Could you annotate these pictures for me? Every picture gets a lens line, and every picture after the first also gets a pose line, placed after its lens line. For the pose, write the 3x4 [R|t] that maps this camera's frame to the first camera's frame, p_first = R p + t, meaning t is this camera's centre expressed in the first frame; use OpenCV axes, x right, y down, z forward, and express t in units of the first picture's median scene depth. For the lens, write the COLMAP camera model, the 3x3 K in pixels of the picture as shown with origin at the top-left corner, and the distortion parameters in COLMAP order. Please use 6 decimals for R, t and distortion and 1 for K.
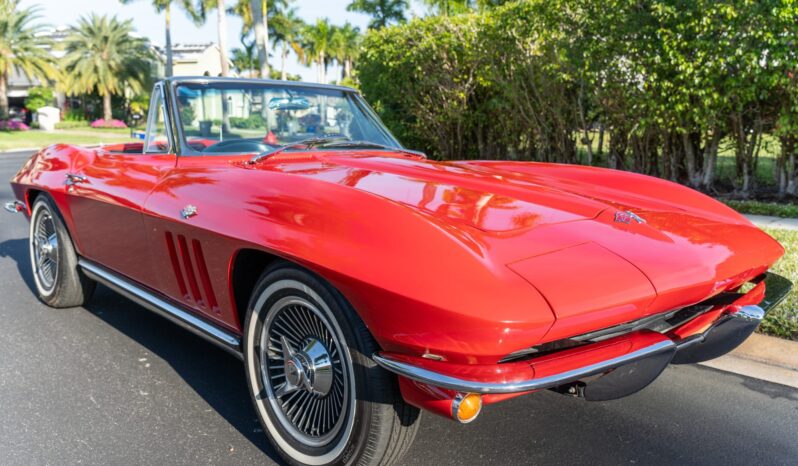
lens RADIAL K [[676.1, 0, 383.6], [0, 676.1, 233.2], [0, 0, 1]] dist [0.000975, -0.005961]
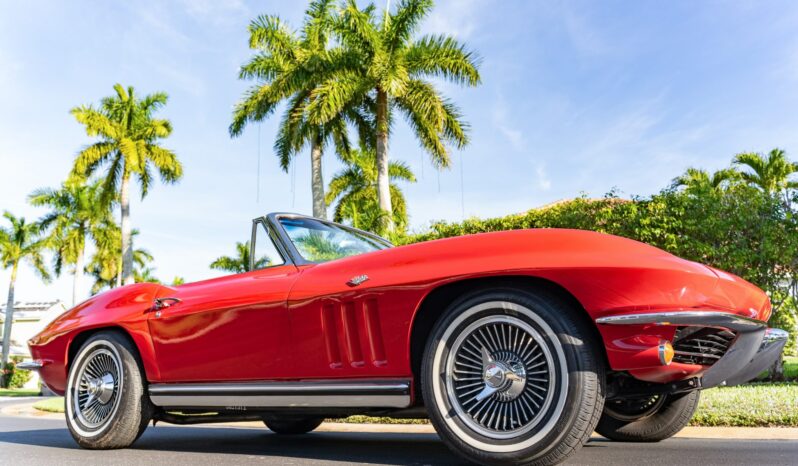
lens RADIAL K [[667.8, 0, 399.0], [0, 667.8, 233.0], [0, 0, 1]] dist [0.000624, 0.003070]
pose [[0.970017, 0.025417, 0.241705, -0.157954], [0.067022, 0.927978, -0.366557, 0.104044], [-0.233614, 0.371766, 0.898451, -0.043011]]
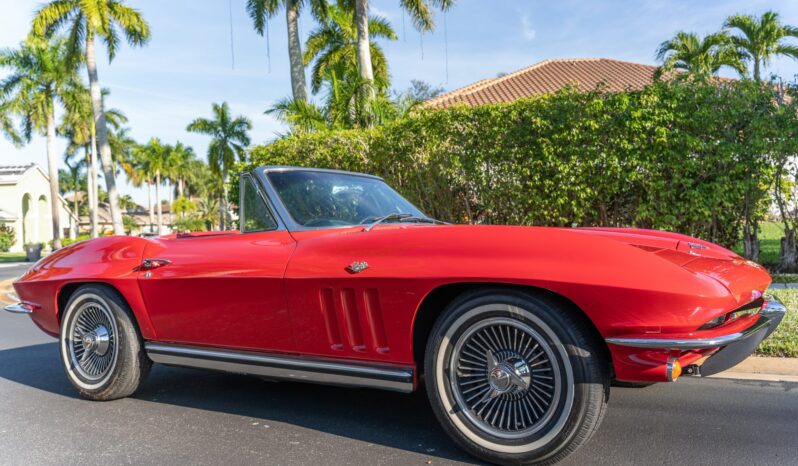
lens RADIAL K [[665.7, 0, 405.1], [0, 665.7, 233.0], [0, 0, 1]] dist [0.002784, -0.002699]
pose [[0.960040, -0.042462, 0.276622, -0.163422], [0.088043, 0.984061, -0.154506, 0.029852], [-0.265652, 0.172686, 0.948477, -0.043871]]
